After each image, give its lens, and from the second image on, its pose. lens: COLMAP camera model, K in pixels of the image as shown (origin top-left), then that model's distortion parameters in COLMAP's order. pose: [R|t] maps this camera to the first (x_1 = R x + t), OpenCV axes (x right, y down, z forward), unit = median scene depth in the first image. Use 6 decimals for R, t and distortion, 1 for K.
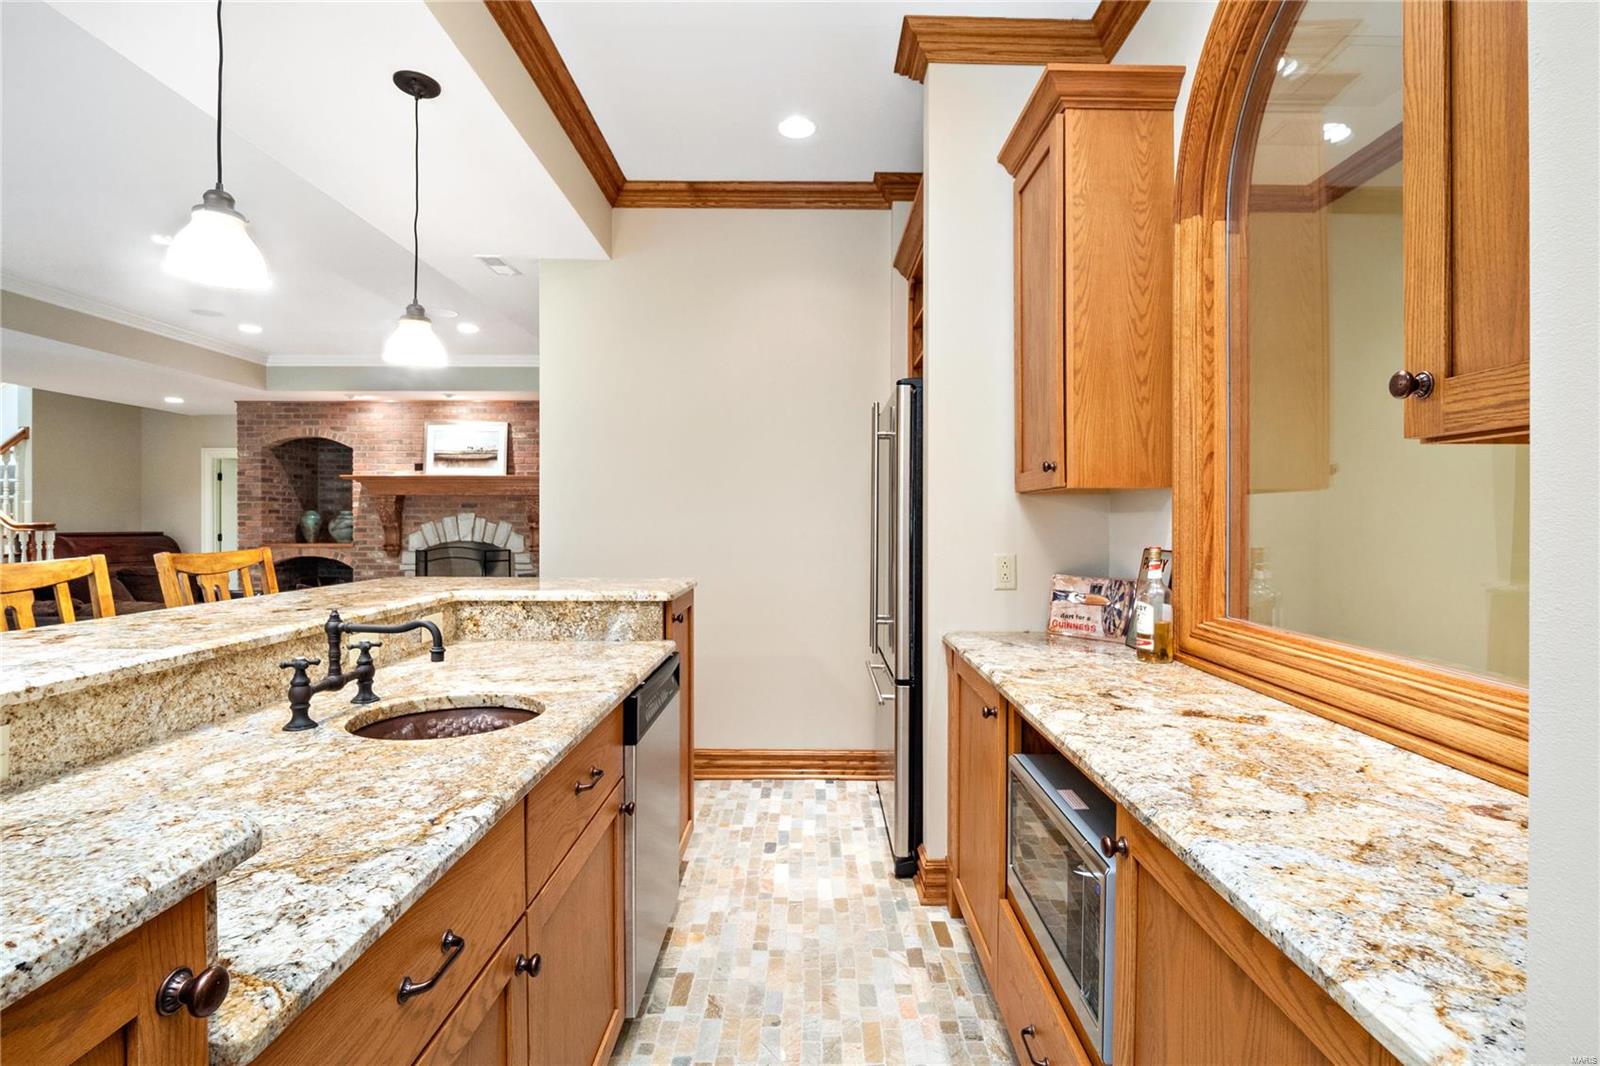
lens RADIAL K [[761.1, 0, 822.8], [0, 761.1, 508.3], [0, 0, 1]] dist [-0.004340, -0.001135]
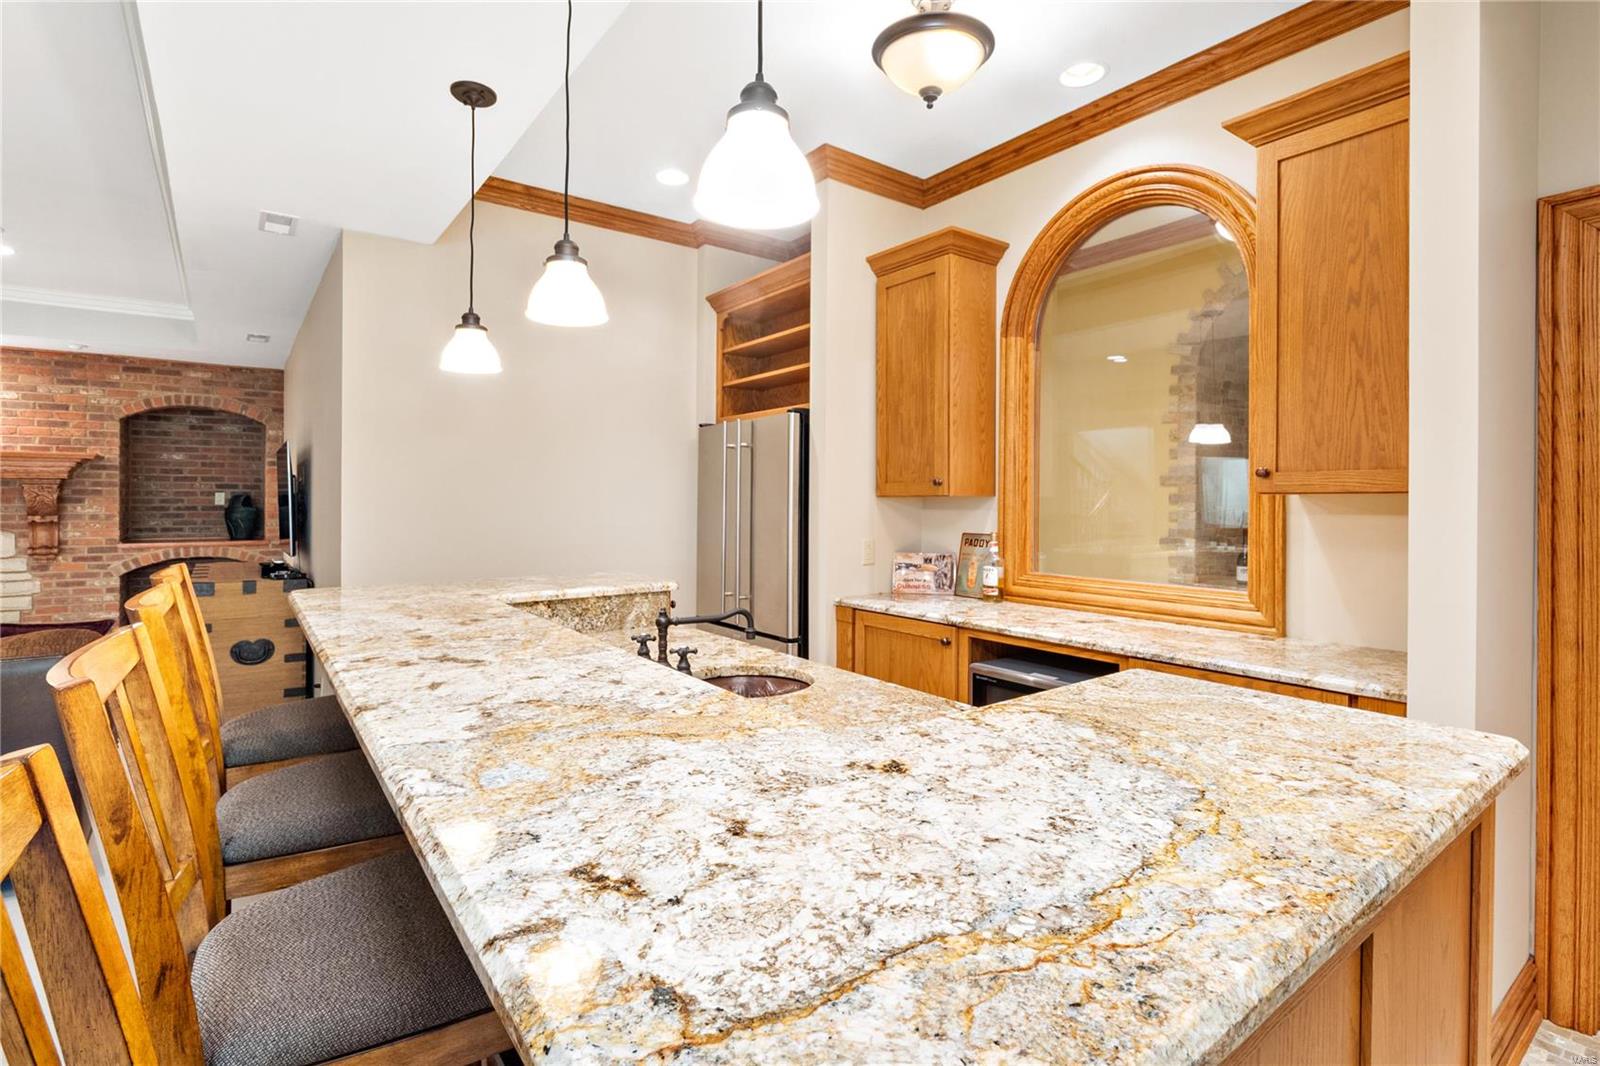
lens RADIAL K [[761.1, 0, 794.0], [0, 761.1, 489.0], [0, 0, 1]] dist [-0.004340, -0.001135]
pose [[0.807889, 0.003262, 0.589326, -0.217143], [-0.004580, 0.999989, 0.000743, -0.010512], [-0.589318, -0.003299, 0.807895, -0.018136]]
